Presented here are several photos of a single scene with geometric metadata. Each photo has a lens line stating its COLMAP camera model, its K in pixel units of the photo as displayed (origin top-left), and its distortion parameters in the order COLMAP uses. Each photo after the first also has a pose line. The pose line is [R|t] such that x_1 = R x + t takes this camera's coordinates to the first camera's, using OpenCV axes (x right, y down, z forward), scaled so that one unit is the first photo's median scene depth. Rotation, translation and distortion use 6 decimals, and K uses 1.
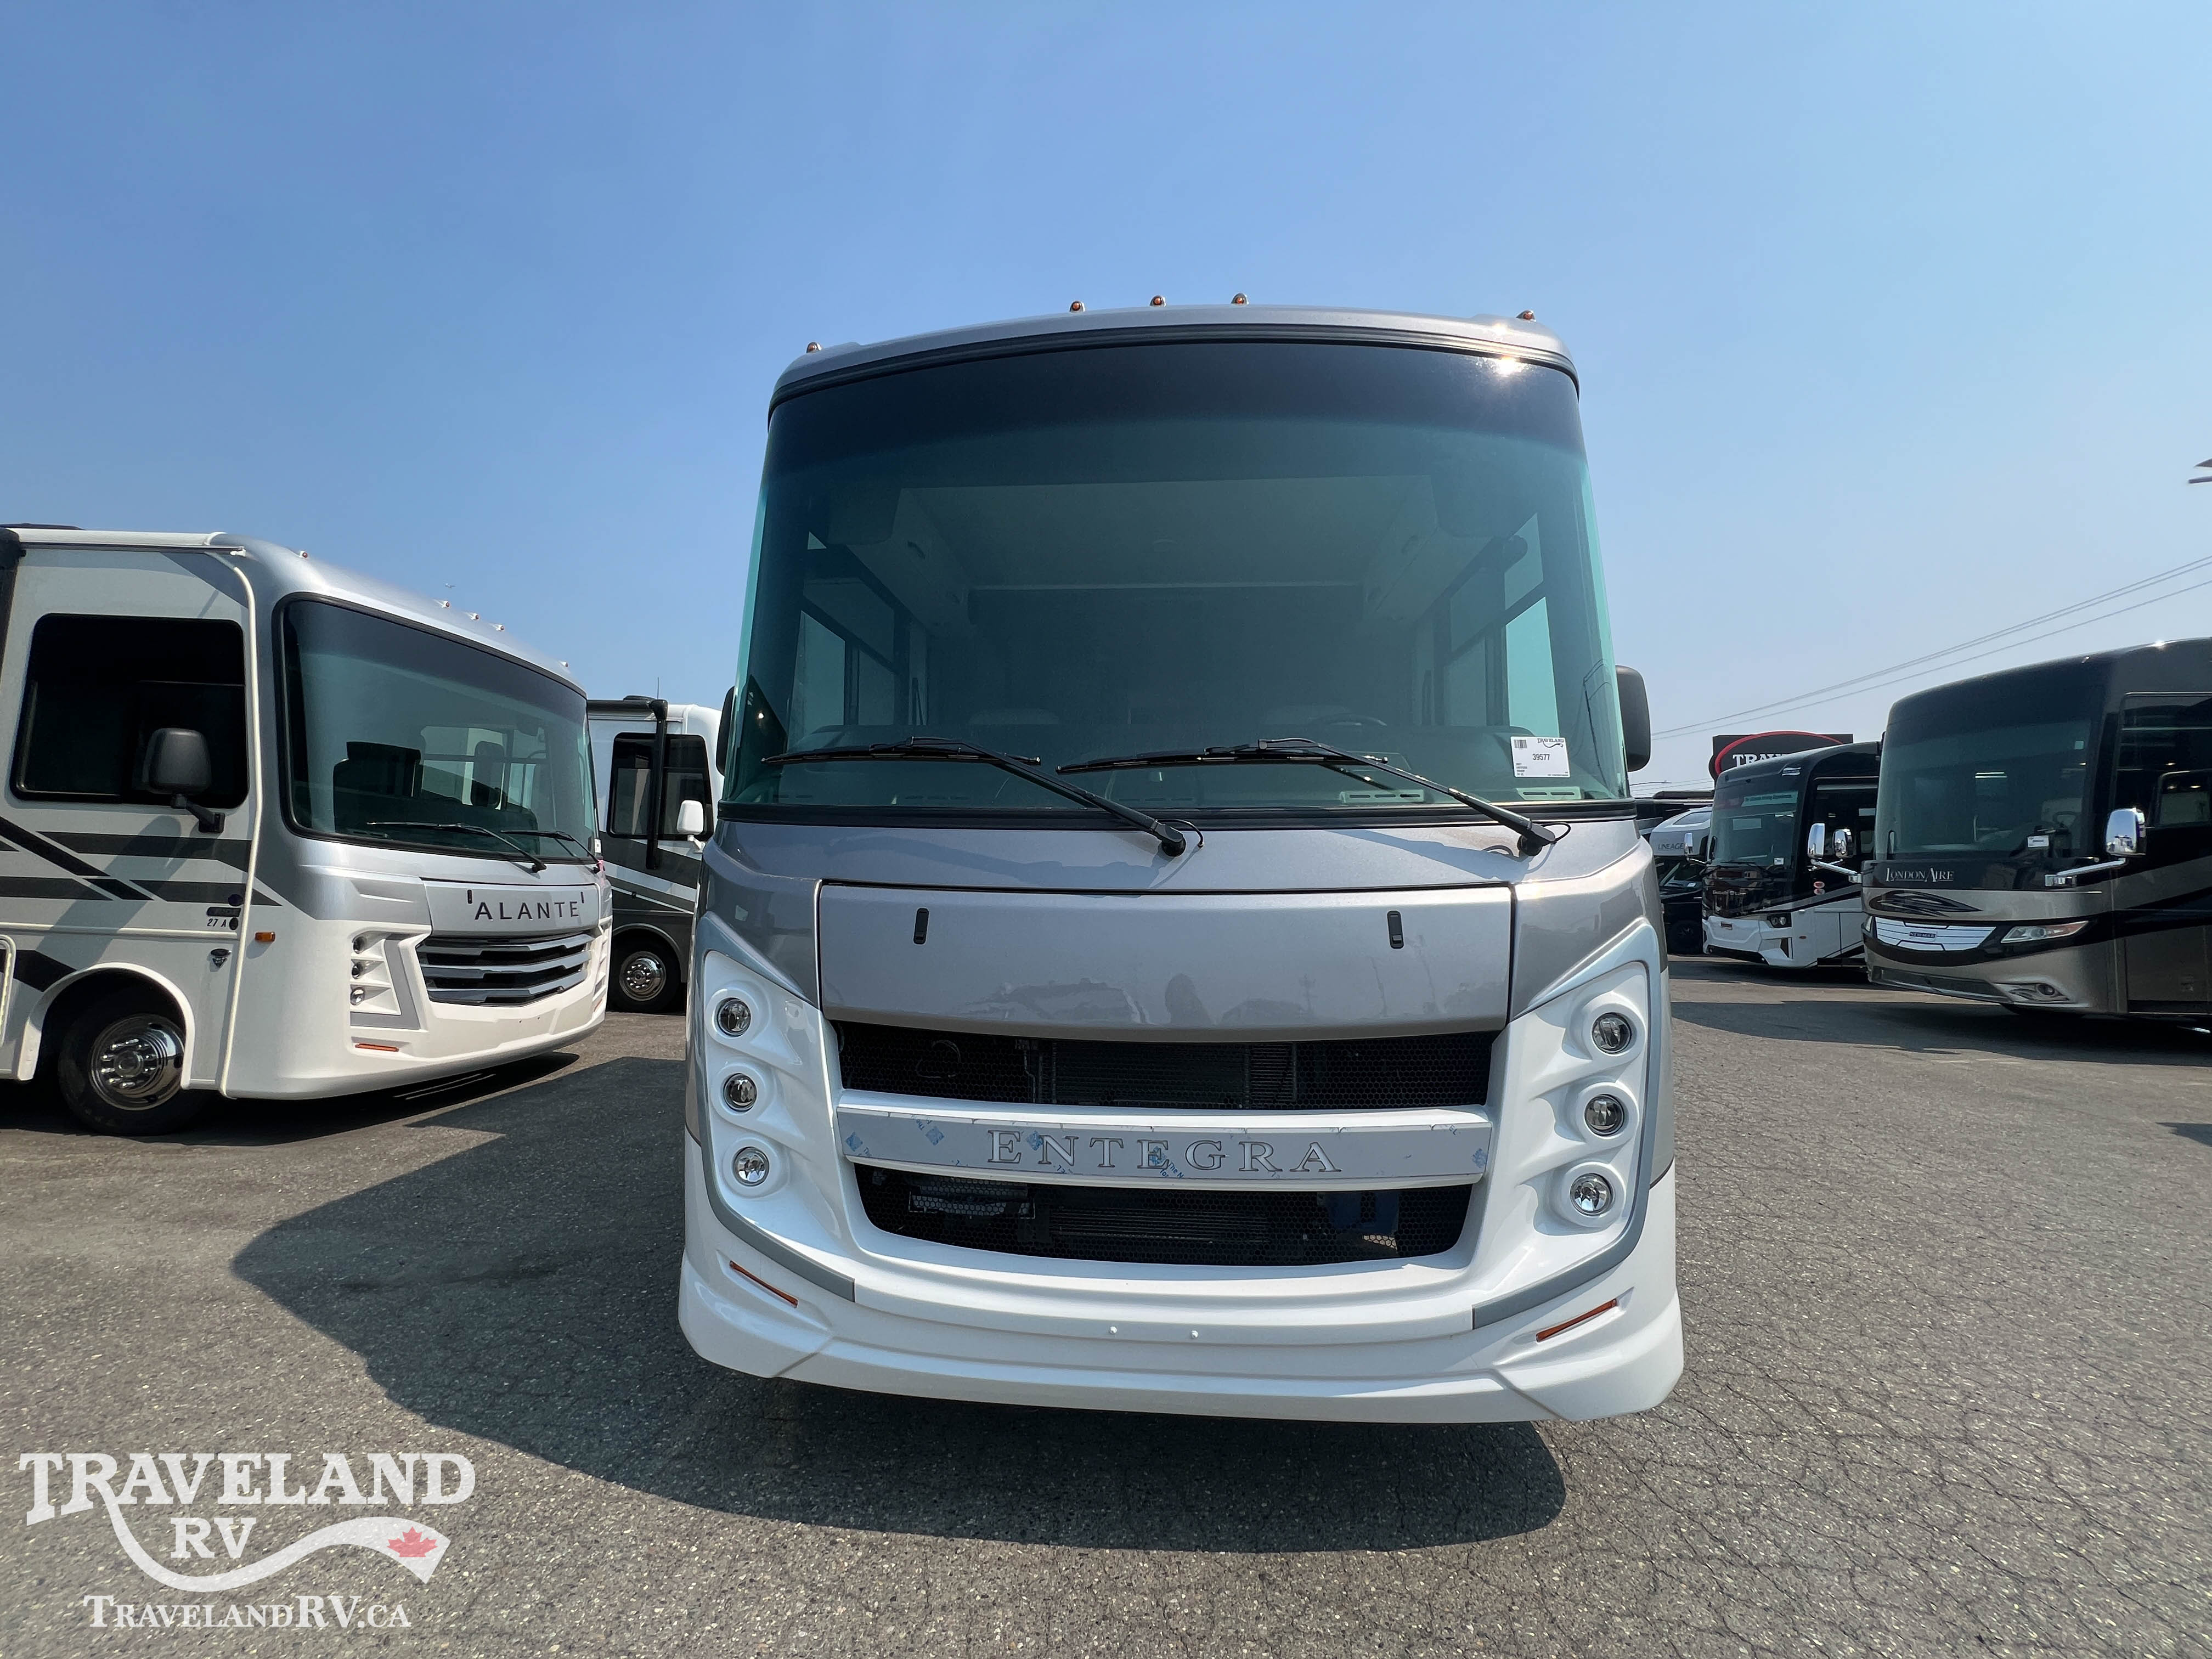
lens RADIAL K [[884.9, 0, 1110.3], [0, 884.9, 827.5], [0, 0, 1]] dist [-0.002282, 0.000328]
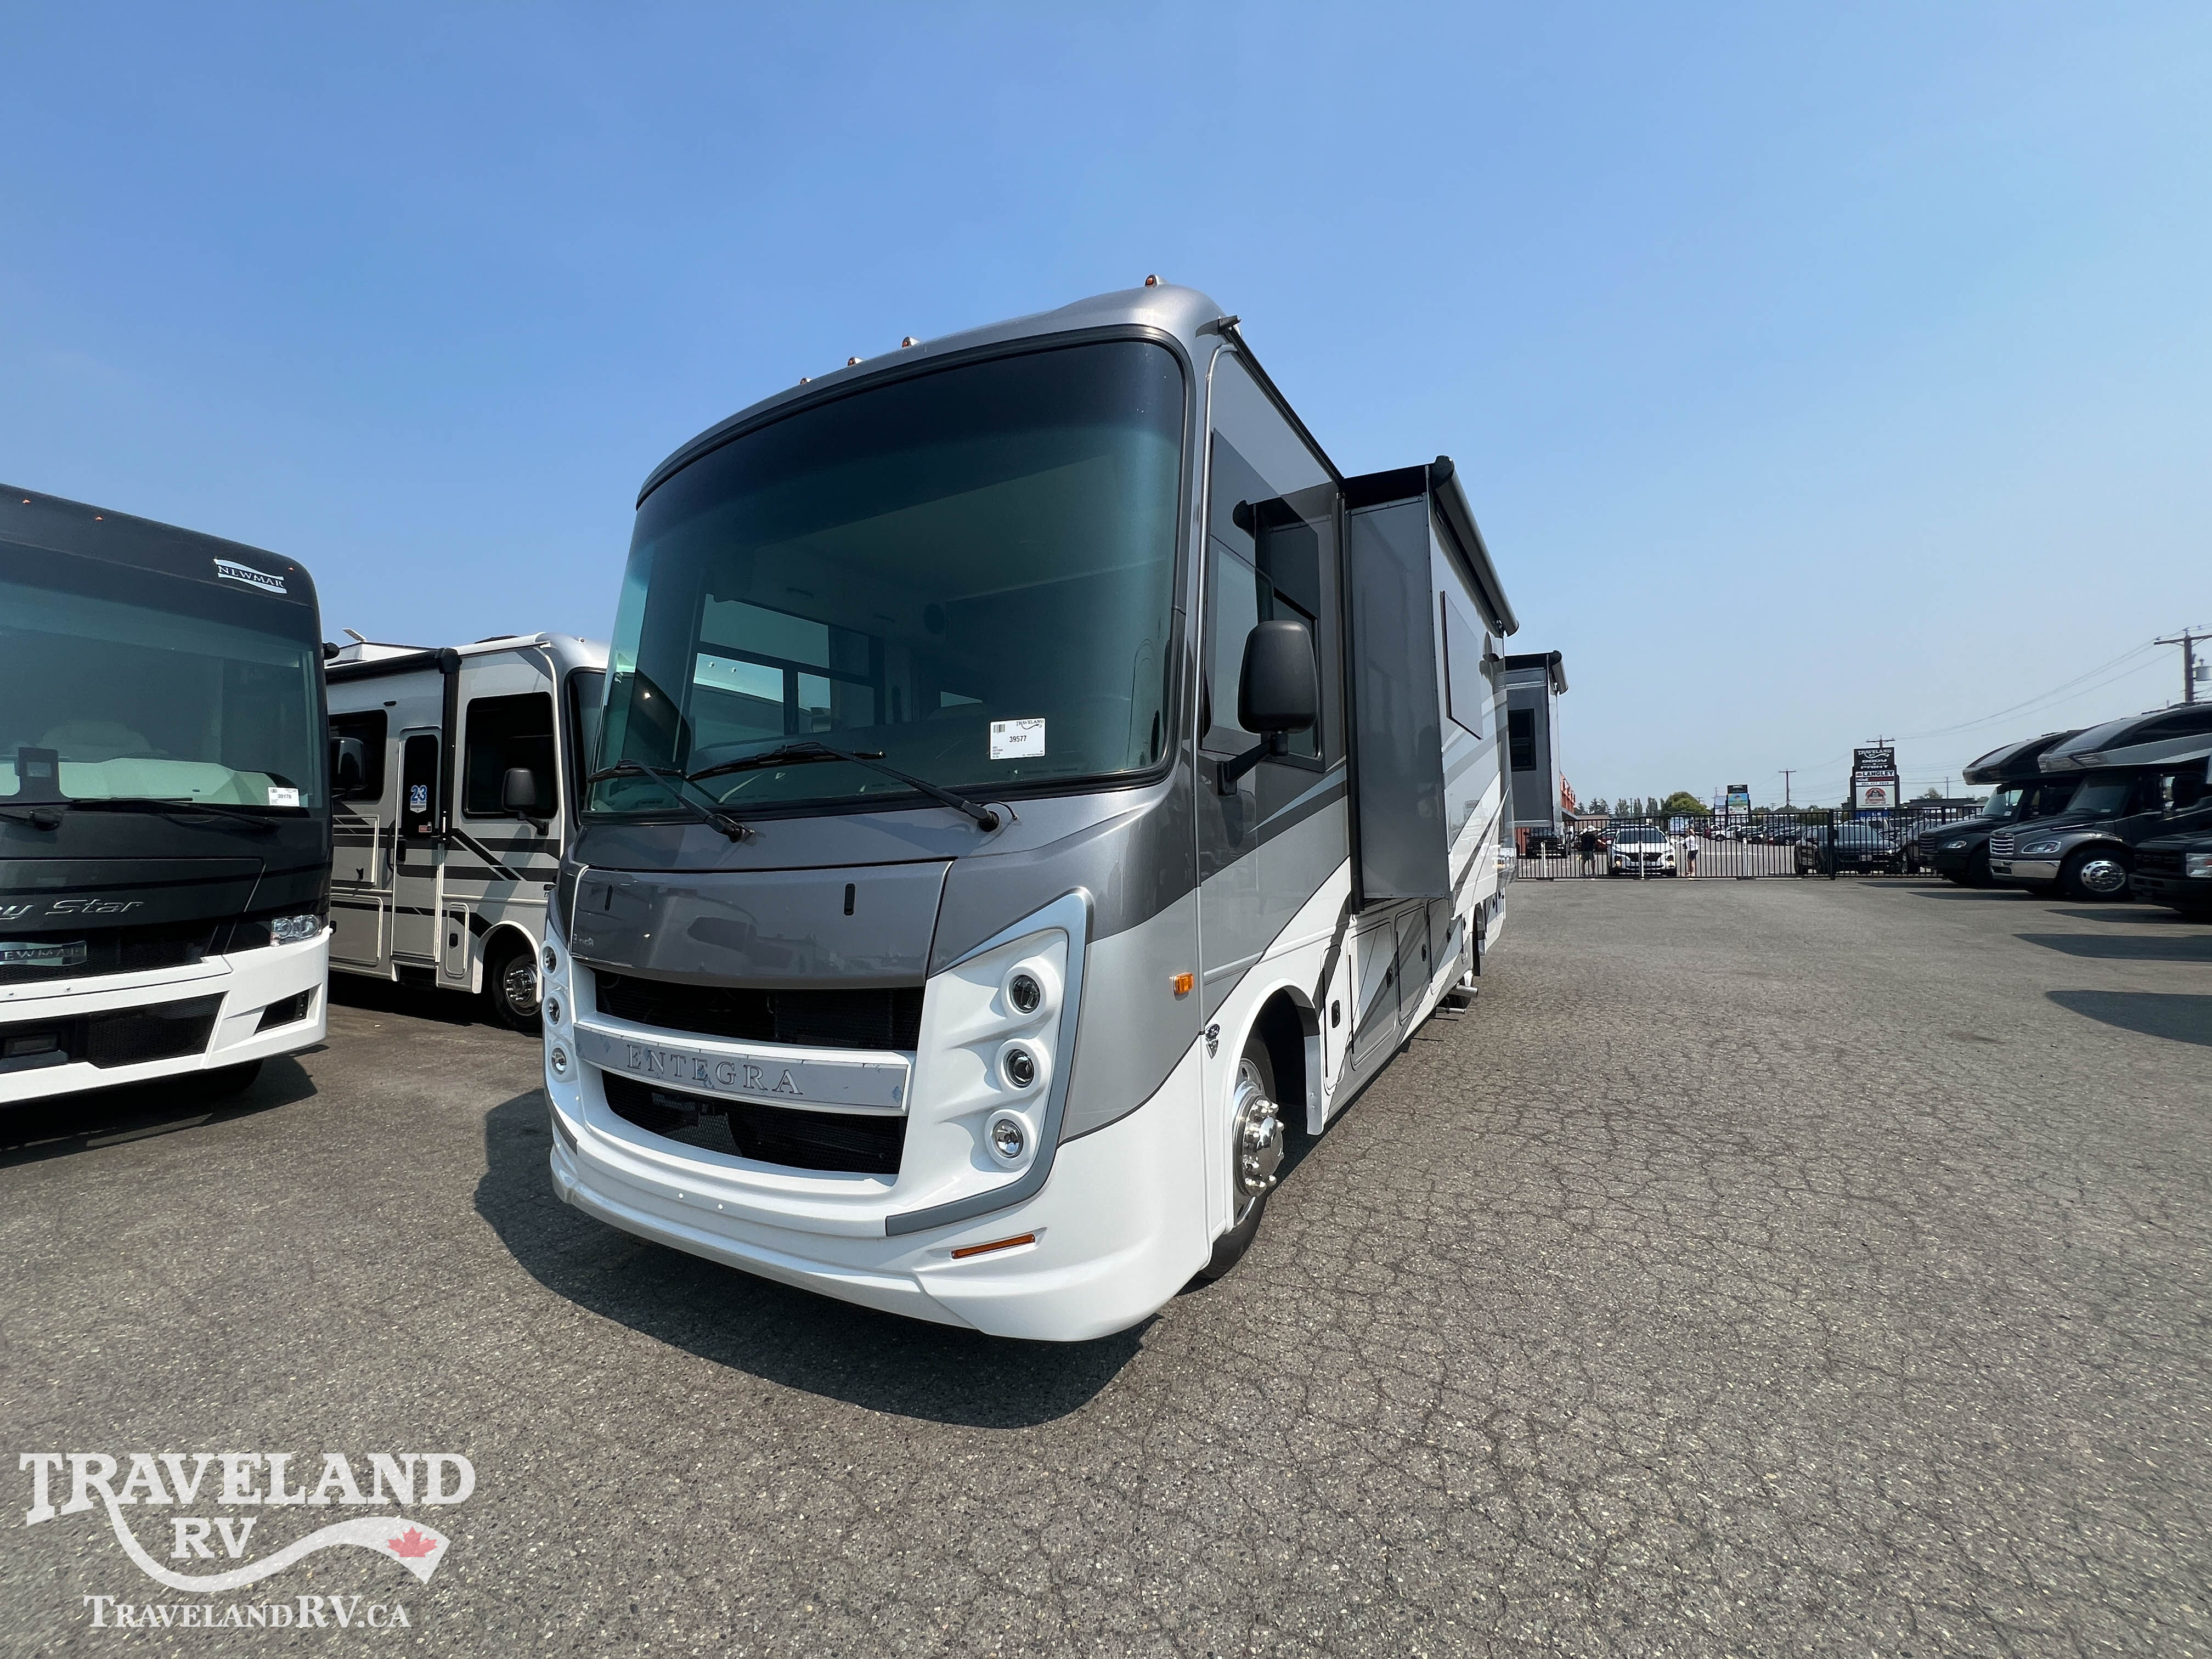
lens RADIAL K [[884.9, 0, 1100.4], [0, 884.9, 827.5], [0, 0, 1]] dist [-0.002282, 0.000328]
pose [[0.908065, -0.036521, -0.417234, 1.031028], [0.052741, 0.998232, 0.027409, 0.004037], [0.415495, -0.046894, 0.908386, 0.059537]]
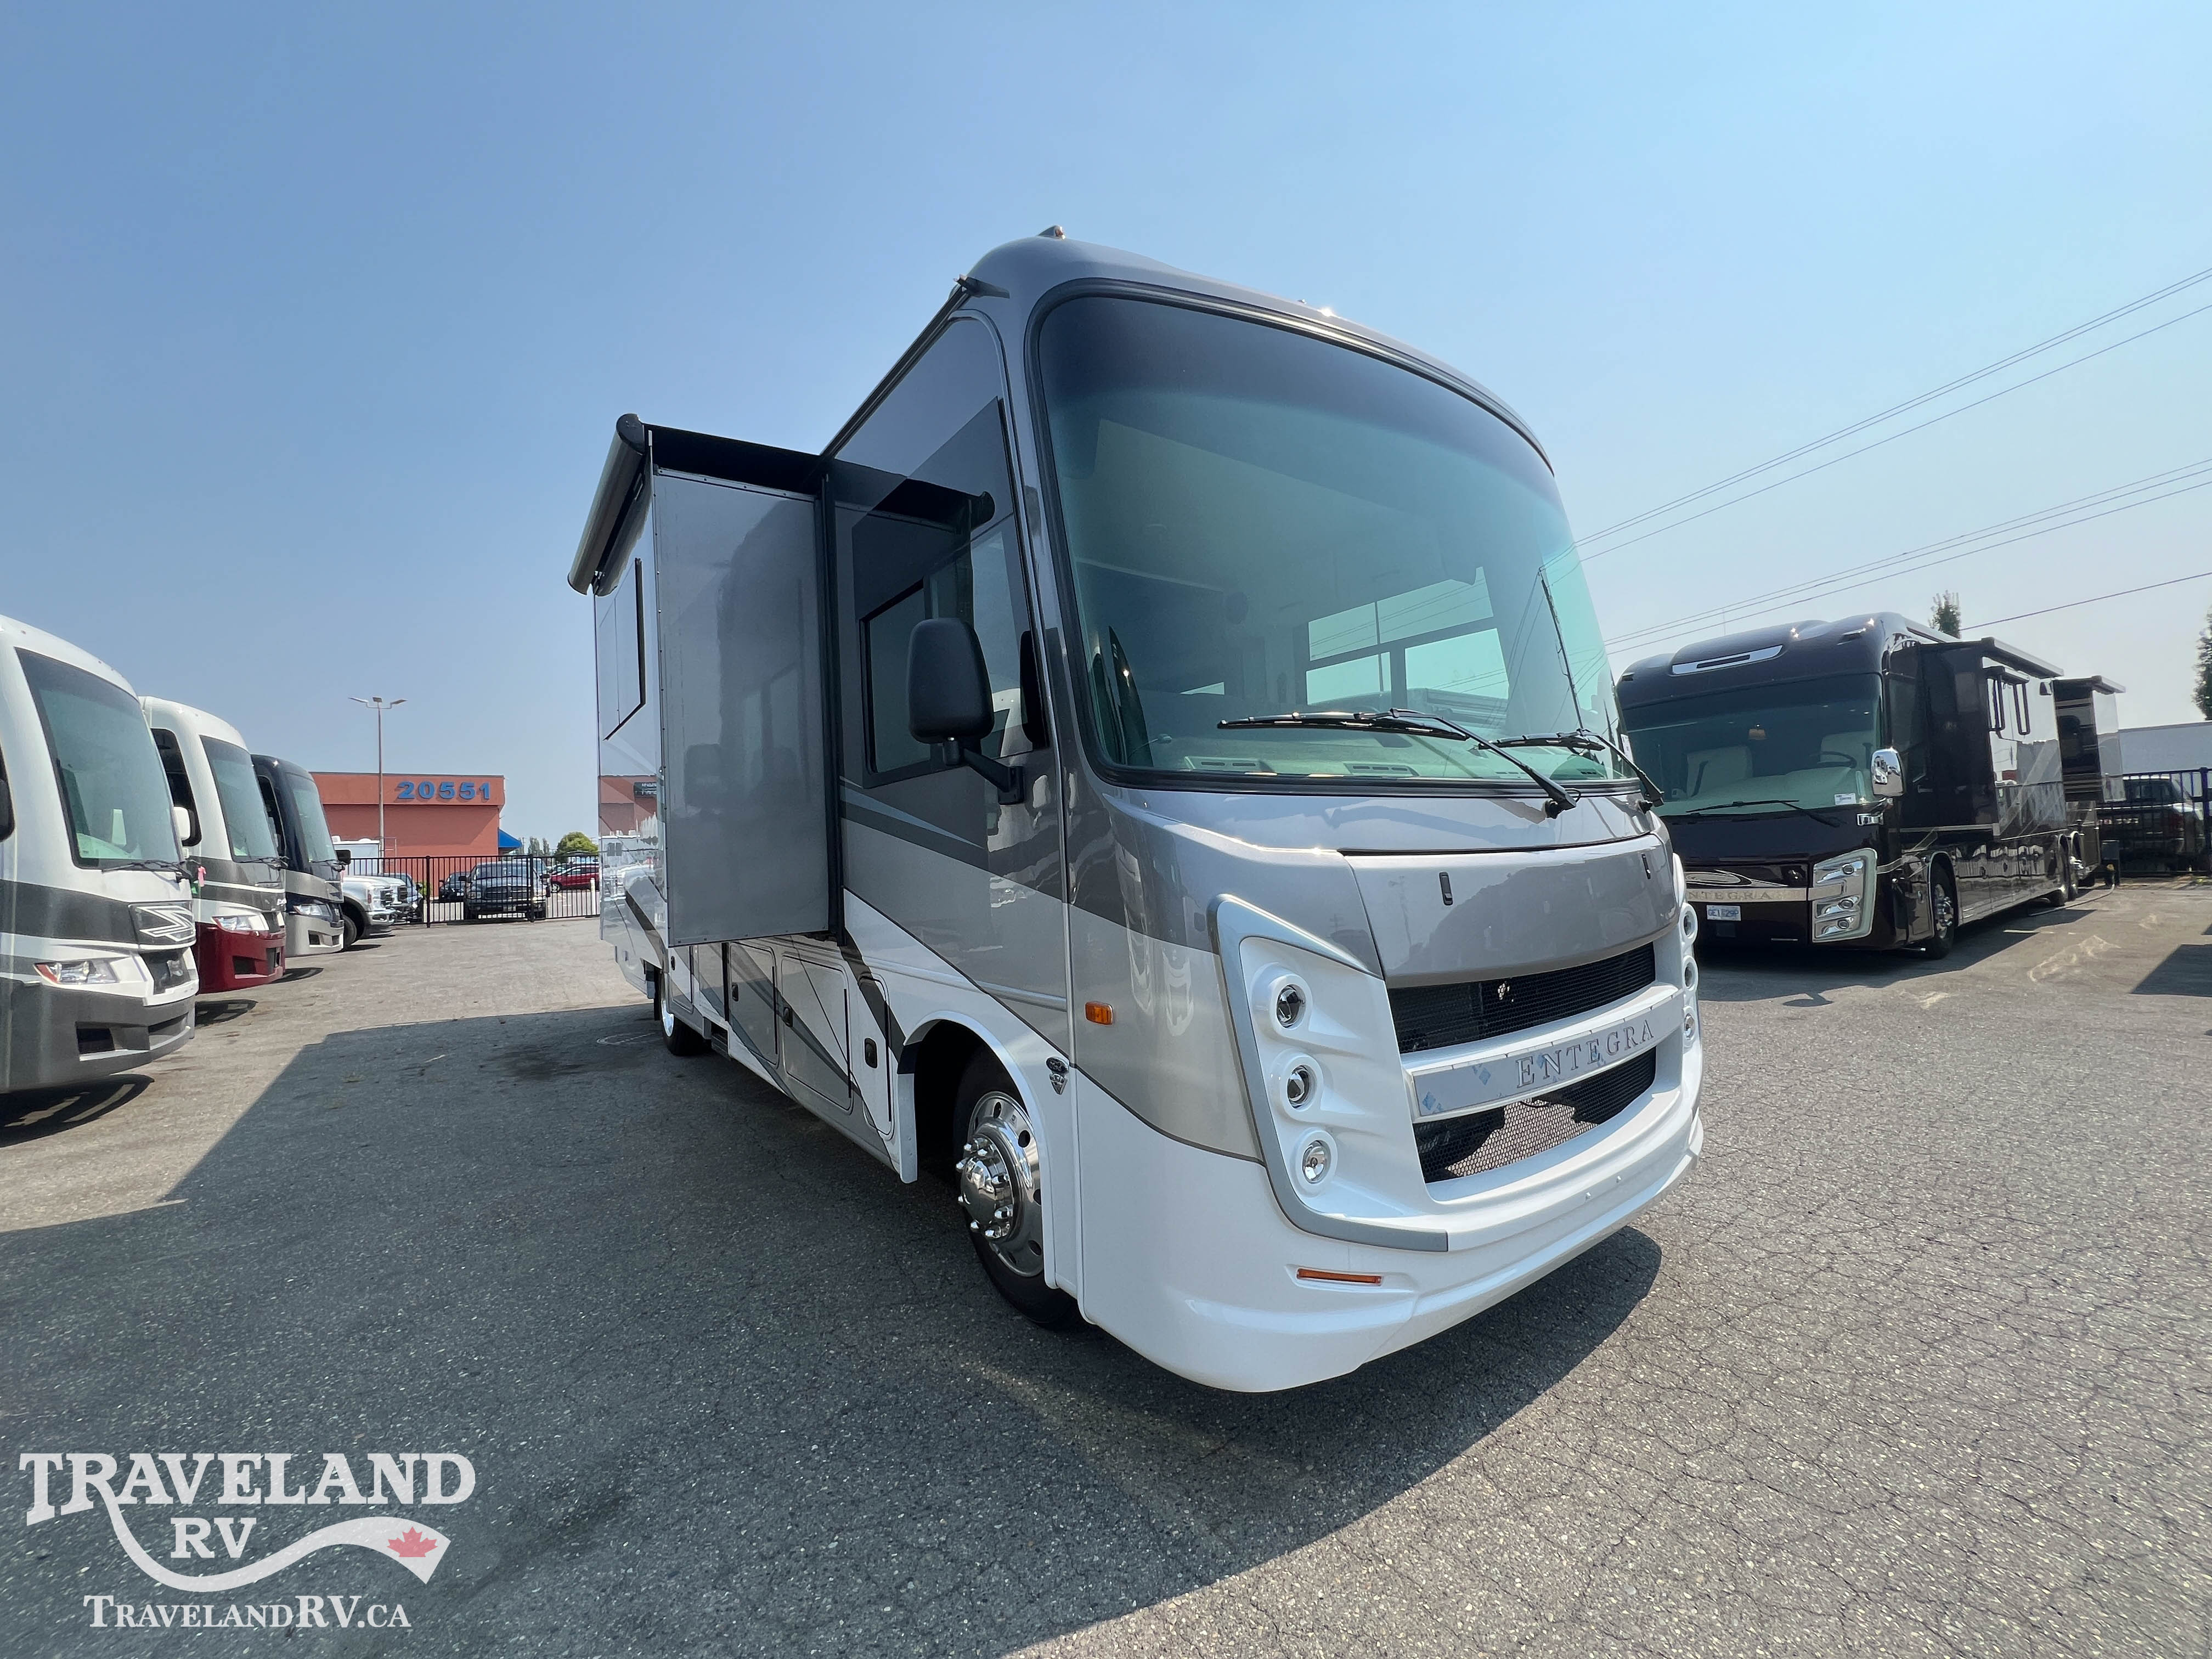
lens RADIAL K [[884.9, 0, 1103.2], [0, 884.9, 829.8], [0, 0, 1]] dist [-0.002282, 0.000328]
pose [[0.759718, -0.025018, 0.649772, -1.167607], [0.011332, 0.999617, 0.025239, 0.009361], [-0.650155, -0.011811, 0.759710, 0.442805]]
